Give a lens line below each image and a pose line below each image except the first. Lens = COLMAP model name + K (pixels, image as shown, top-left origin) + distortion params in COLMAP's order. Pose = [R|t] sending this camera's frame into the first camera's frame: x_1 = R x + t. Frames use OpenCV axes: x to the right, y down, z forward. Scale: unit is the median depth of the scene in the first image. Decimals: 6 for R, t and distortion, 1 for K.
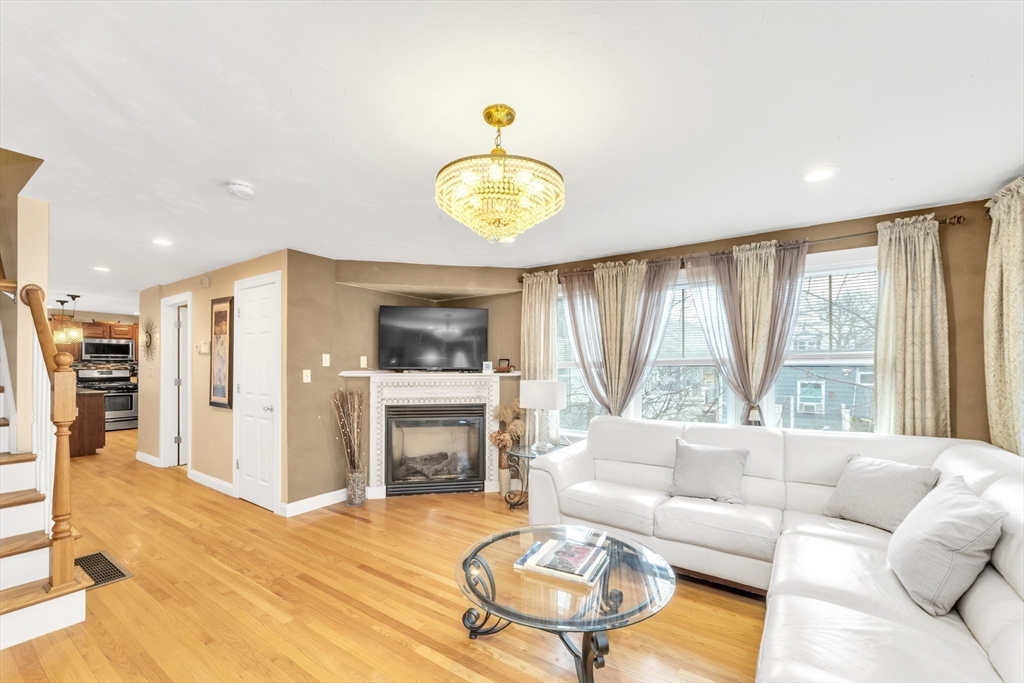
lens RADIAL K [[405.8, 0, 517.6], [0, 405.8, 360.2], [0, 0, 1]] dist [0.003437, -0.000242]
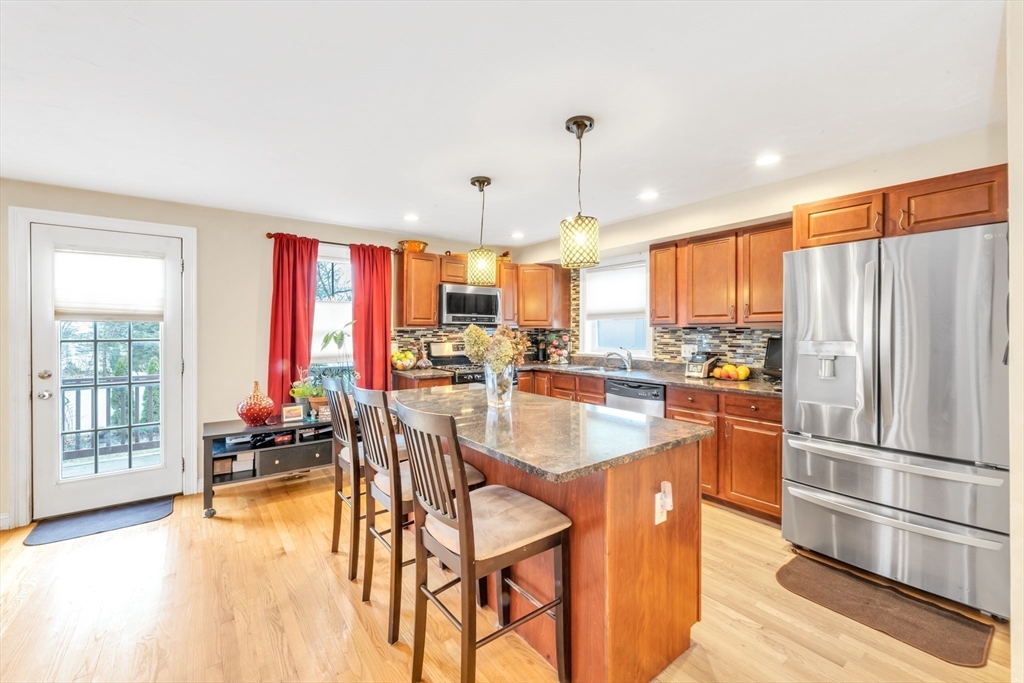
lens RADIAL K [[416.5, 0, 510.4], [0, 416.5, 334.1], [0, 0, 1]] dist [0.007143, 0.000015]
pose [[0.934372, -0.001605, -0.356295, -0.737397], [0.008025, 0.999831, 0.016541, 0.003987], [0.356208, -0.018315, 0.934227, 0.485178]]
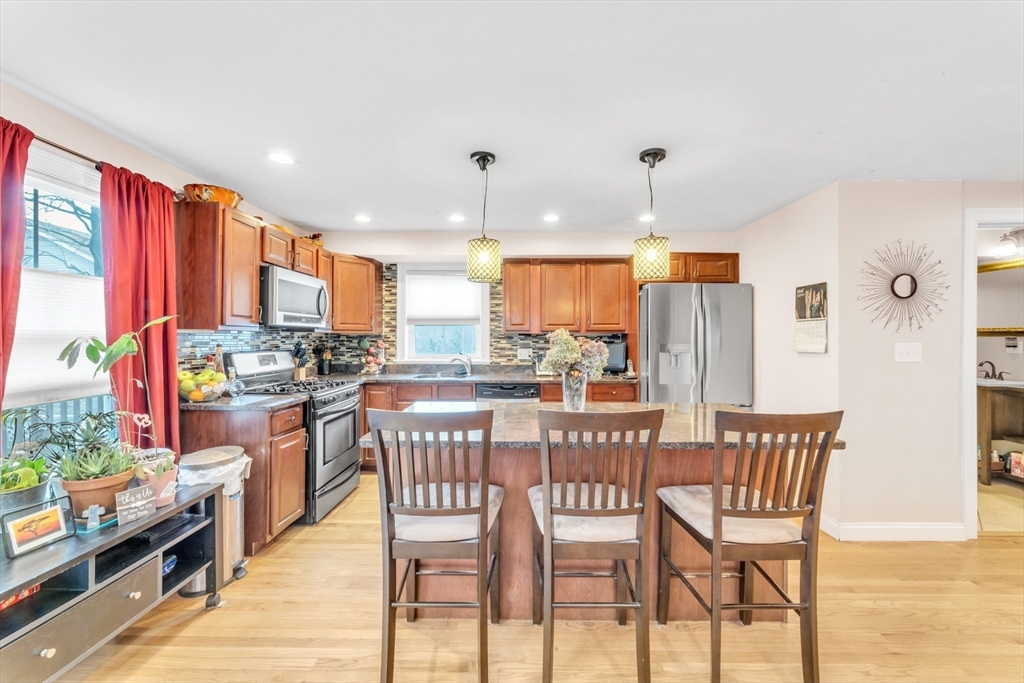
lens RADIAL K [[405.8, 0, 517.5], [0, 405.8, 337.2], [0, 0, 1]] dist [0.003437, -0.000242]
pose [[0.853735, -0.001882, 0.520704, -1.000282], [-0.004053, 0.999939, 0.010259, 0.004737], [-0.520691, -0.010869, 0.853676, 0.543039]]
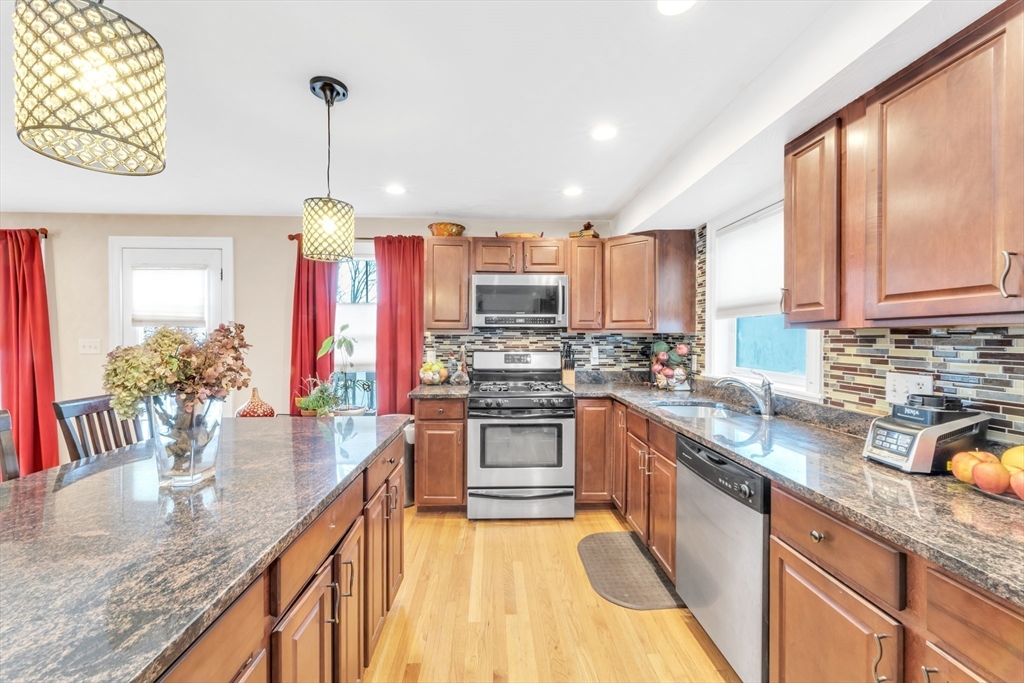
lens RADIAL K [[405.8, 0, 503.6], [0, 405.8, 337.4], [0, 0, 1]] dist [0.003437, -0.000242]
pose [[0.564813, -0.000180, -0.825219, -0.669914], [0.007766, 0.999957, 0.005097, 0.007040], [0.825182, -0.009288, 0.564790, 0.744183]]
